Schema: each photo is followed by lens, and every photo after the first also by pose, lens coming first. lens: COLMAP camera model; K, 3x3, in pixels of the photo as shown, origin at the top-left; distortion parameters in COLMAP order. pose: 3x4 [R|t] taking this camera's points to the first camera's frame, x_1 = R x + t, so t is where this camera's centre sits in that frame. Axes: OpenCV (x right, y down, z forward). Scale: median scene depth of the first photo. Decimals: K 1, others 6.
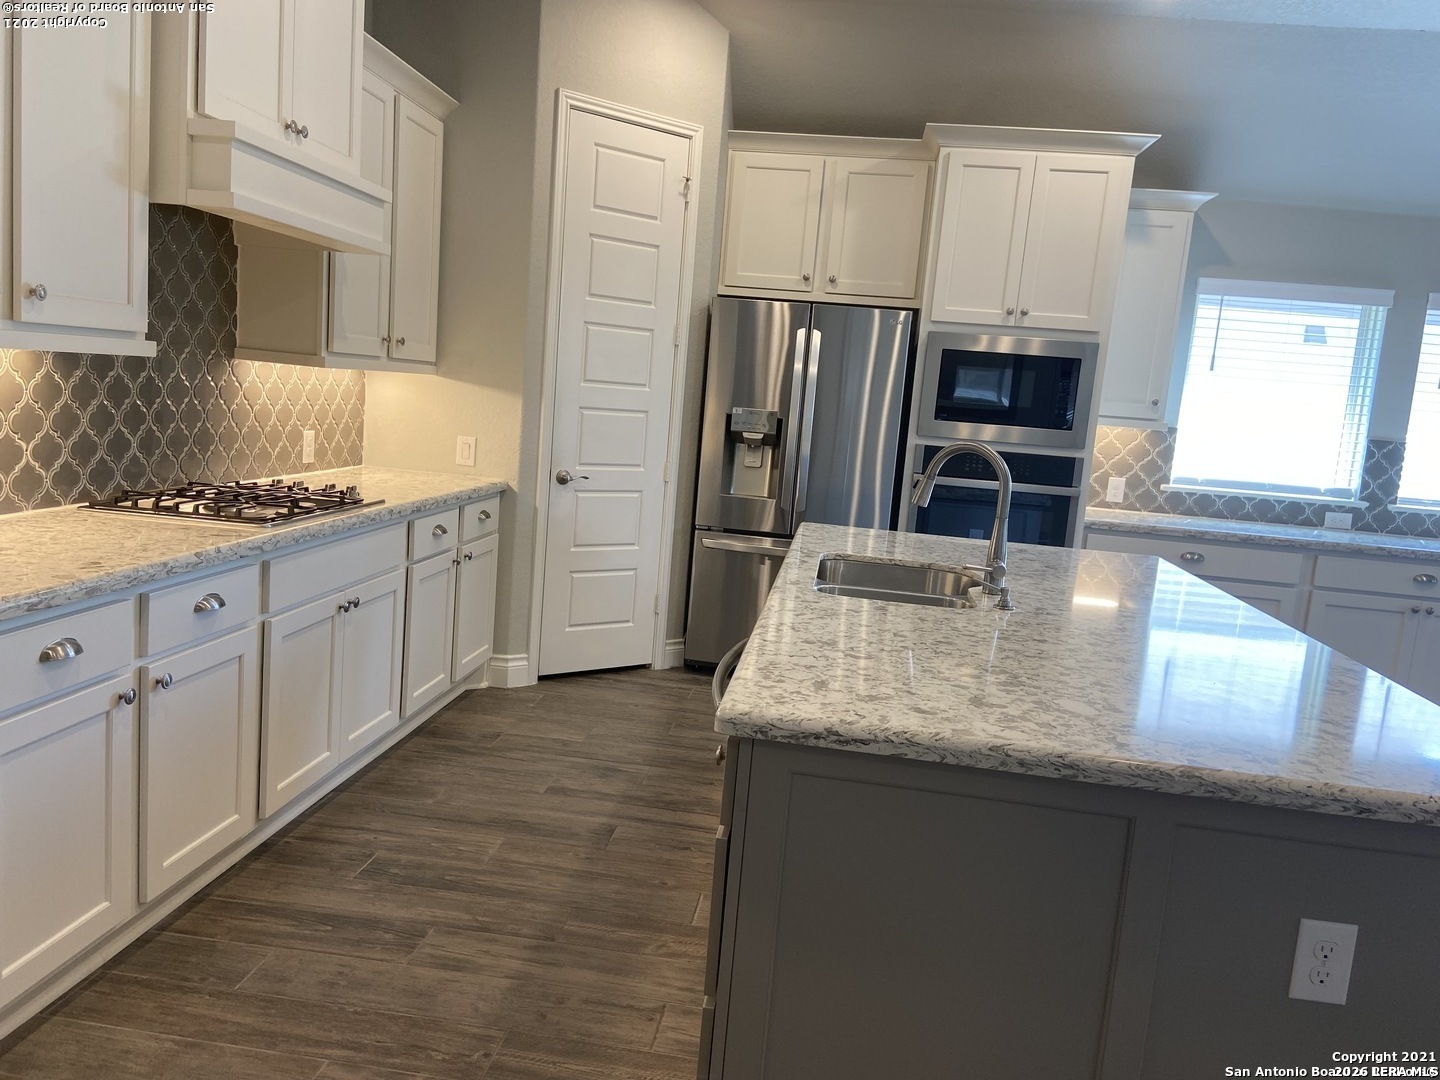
lens RADIAL K [[1075.1, 0, 720.0], [0, 1075.1, 540.0], [0, 0, 1]] dist [0.128077, -0.155528]
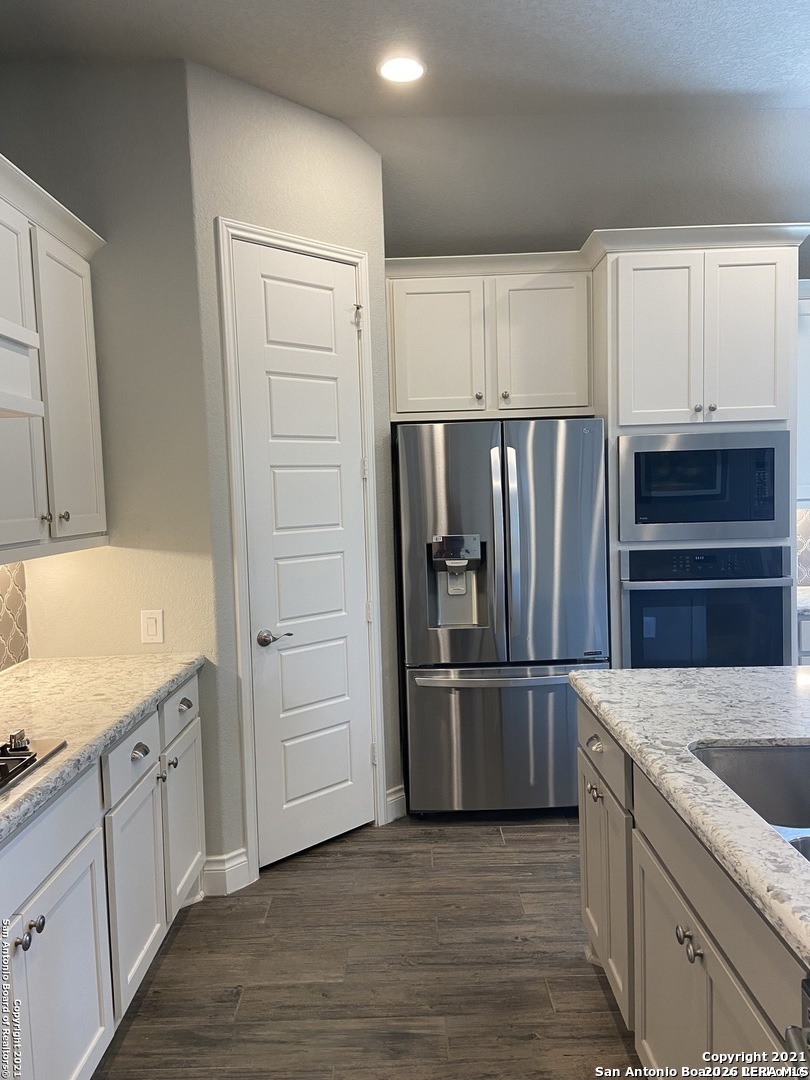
lens RADIAL K [[806.3, 0, 405.0], [0, 806.3, 540.0], [0, 0, 1]] dist [0.128077, -0.155528]
pose [[0.985892, -0.119502, 0.117202, -0.099016], [0.127808, 0.989594, -0.066097, -0.078931], [-0.108083, 0.080144, 0.990906, 0.311167]]
